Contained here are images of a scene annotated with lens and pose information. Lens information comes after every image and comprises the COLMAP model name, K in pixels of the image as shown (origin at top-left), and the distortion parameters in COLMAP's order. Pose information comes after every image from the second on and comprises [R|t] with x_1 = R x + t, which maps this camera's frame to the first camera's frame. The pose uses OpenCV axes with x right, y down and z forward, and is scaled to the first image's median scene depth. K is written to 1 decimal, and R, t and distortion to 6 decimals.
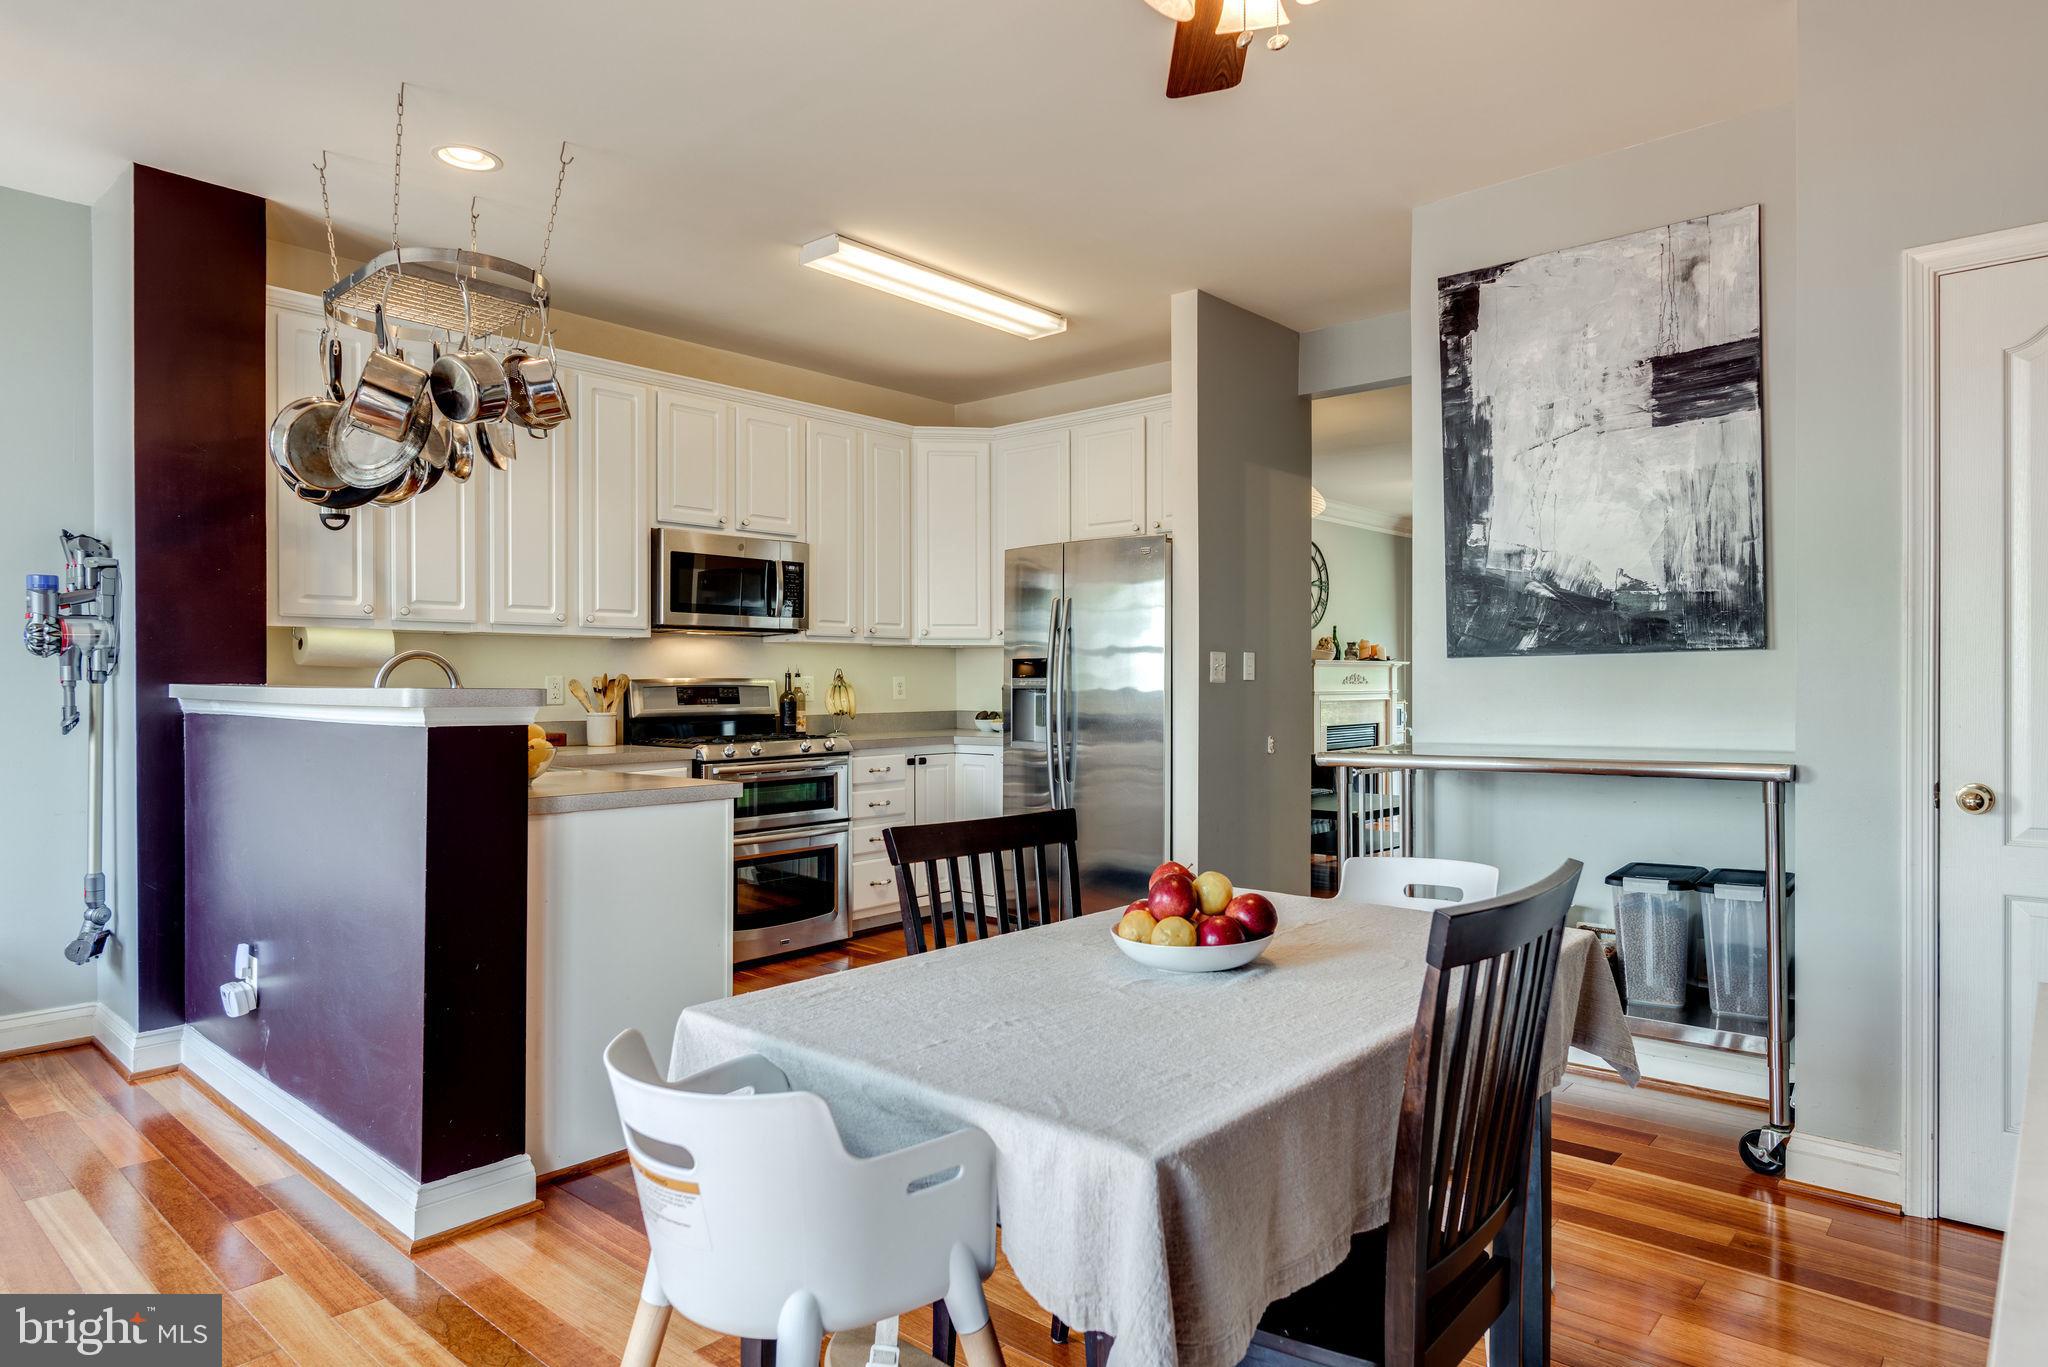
lens RADIAL K [[1159.9, 0, 1060.6], [0, 1159.9, 689.1], [0, 0, 1]] dist [-0.004779, -0.001361]
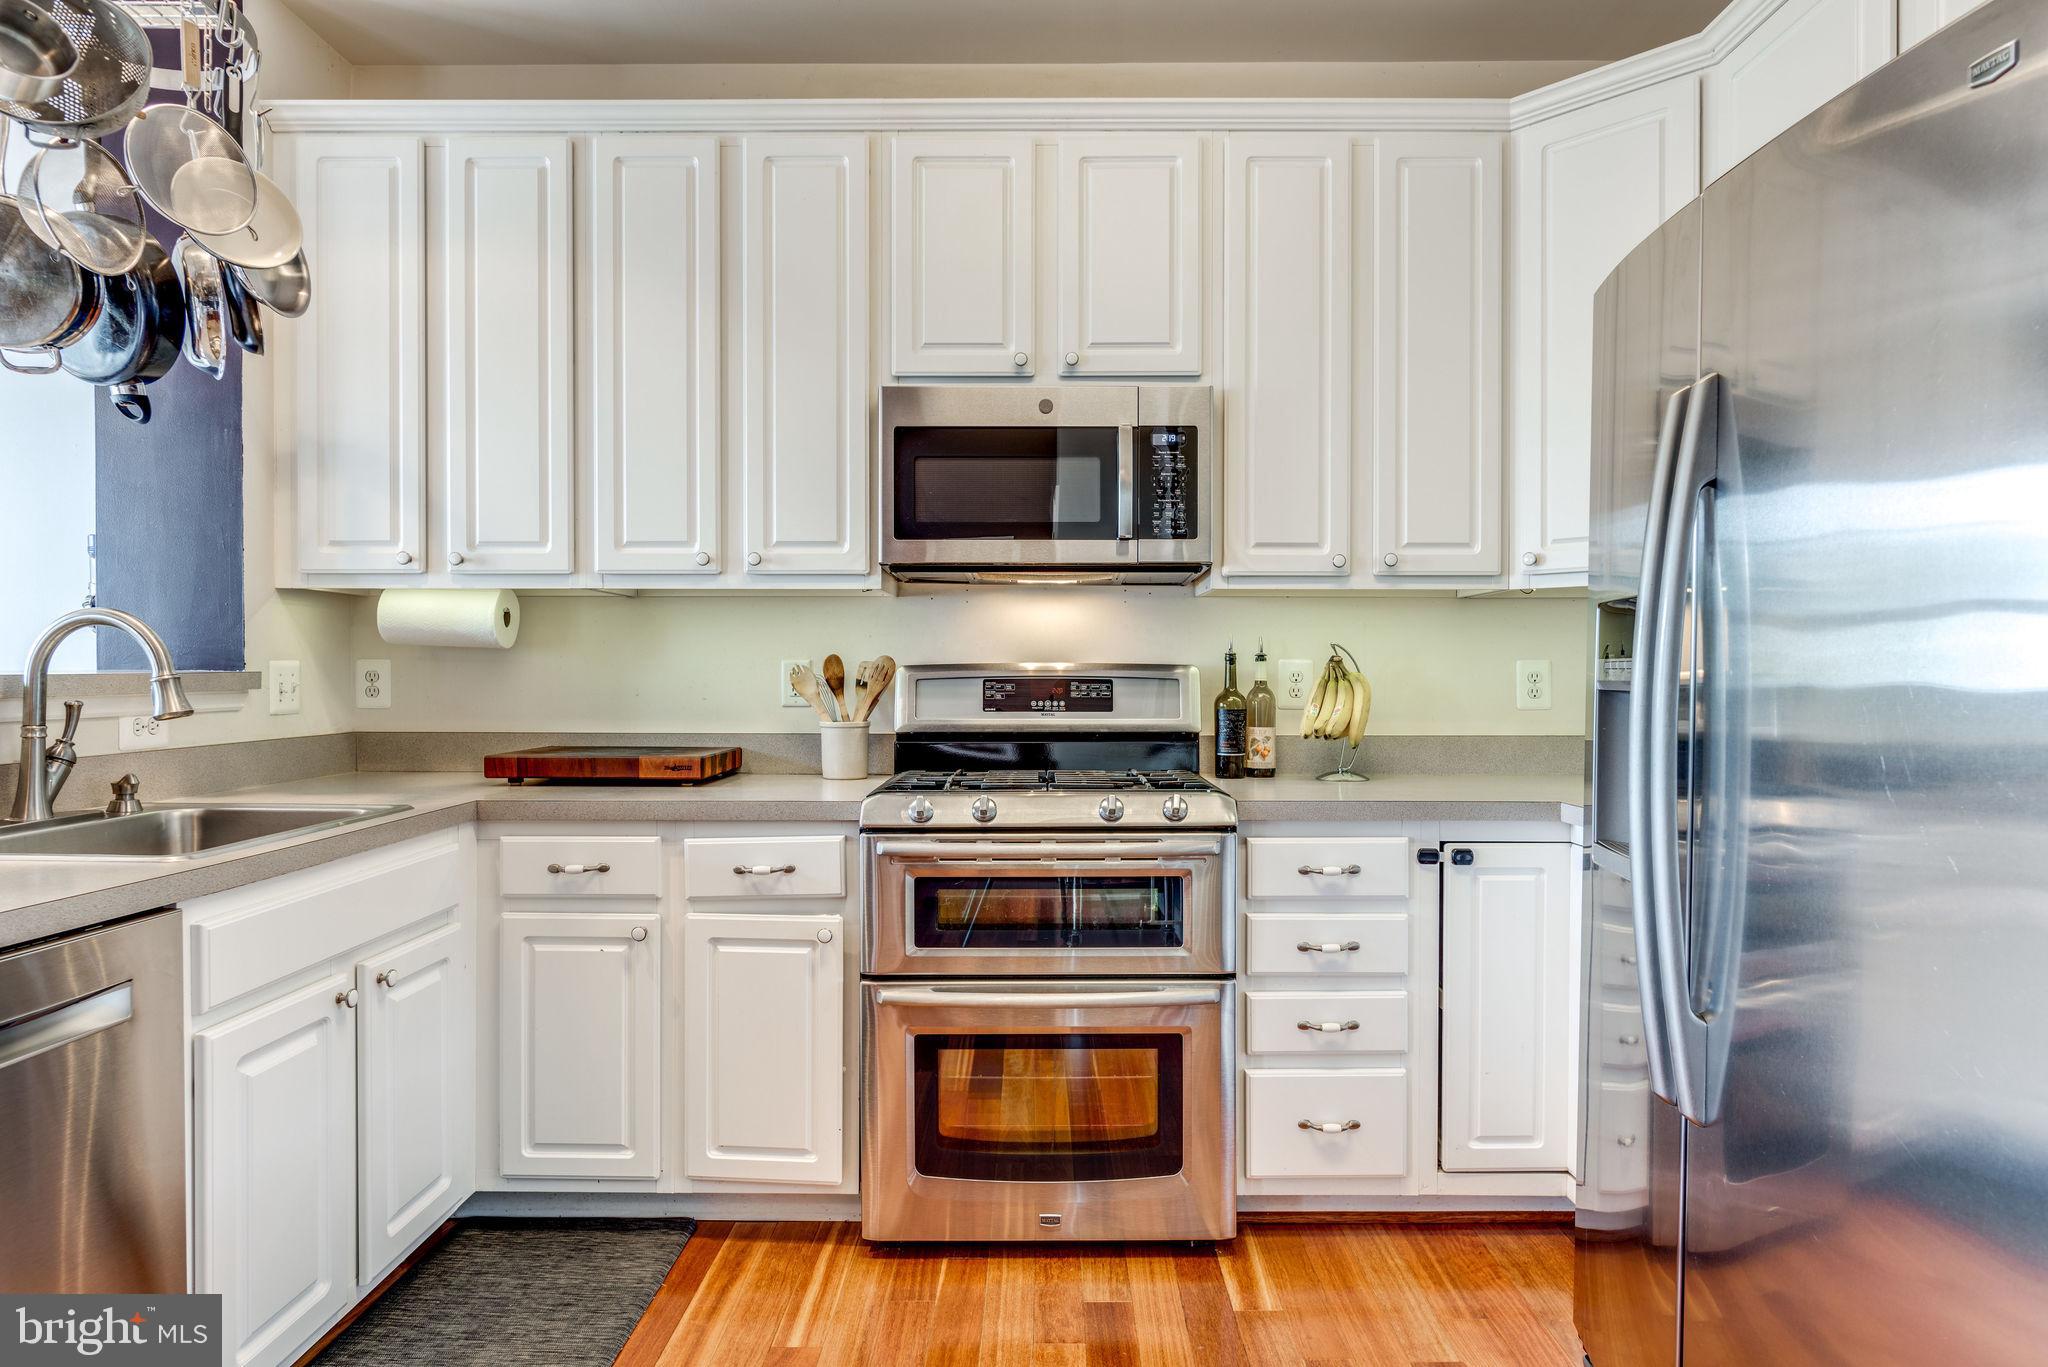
lens RADIAL K [[1156.1, 0, 1024.0], [0, 1156.1, 683.5], [0, 0, 1]] dist [-0.006941, -0.000838]
pose [[0.651026, 0.008406, -0.759009, 0.101085], [-0.007118, 0.999962, 0.004969, -0.002444], [0.759022, 0.002168, 0.651061, 0.633411]]
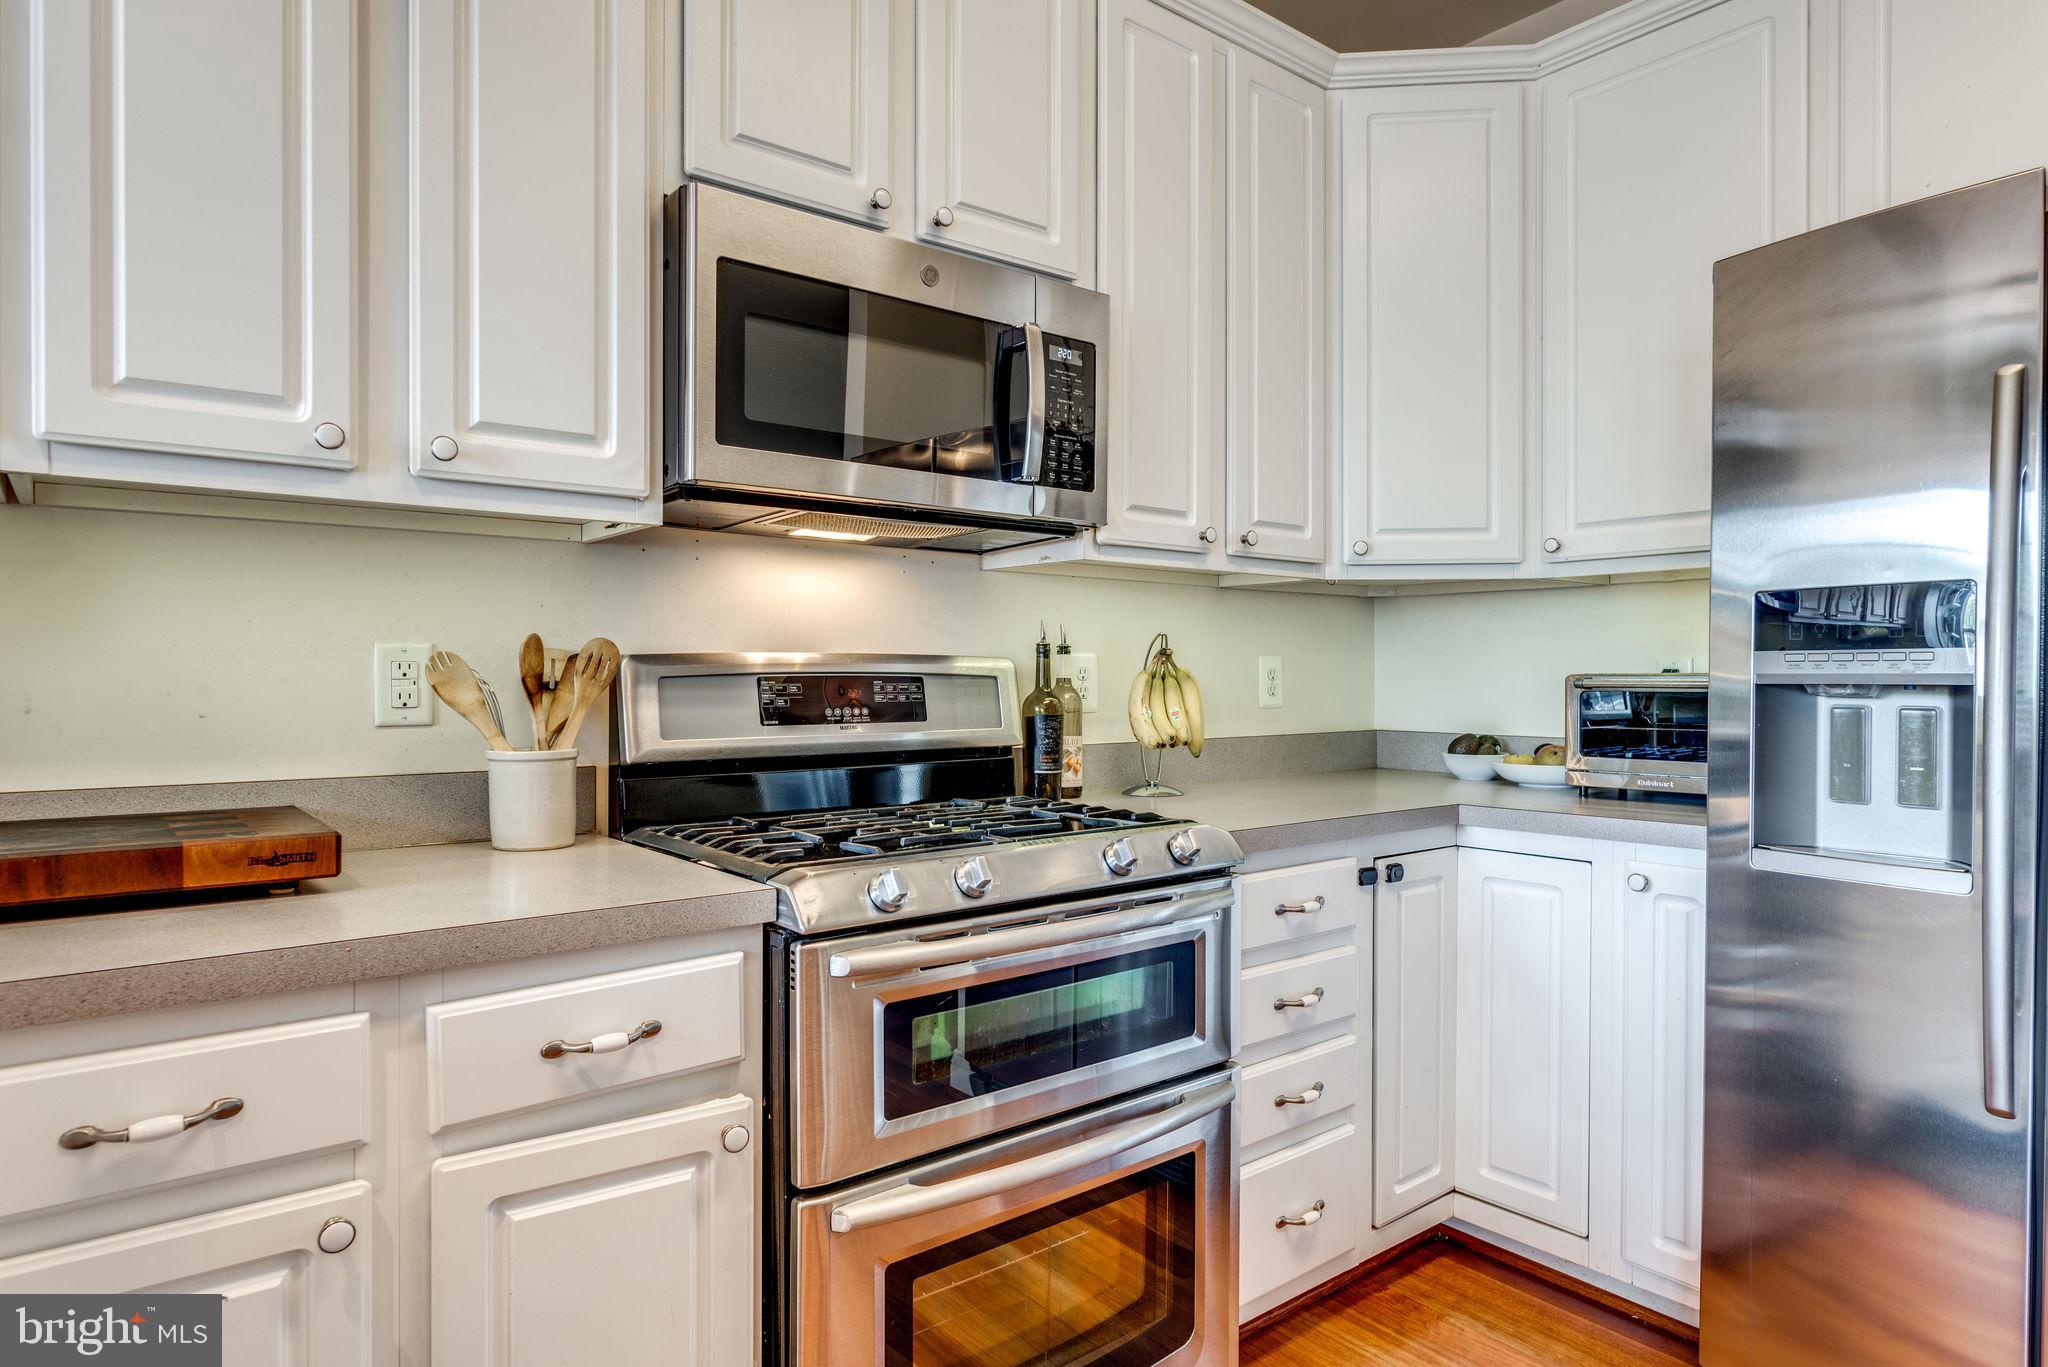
lens RADIAL K [[1179.3, 0, 1055.2], [0, 1179.3, 684.6], [0, 0, 1]] dist [-0.005197, 0.000292]
pose [[0.985232, 0.002840, -0.171204, -0.169939], [-0.002747, 0.999996, 0.000780, 0.000255], [0.171205, -0.000298, 0.985235, 0.629595]]
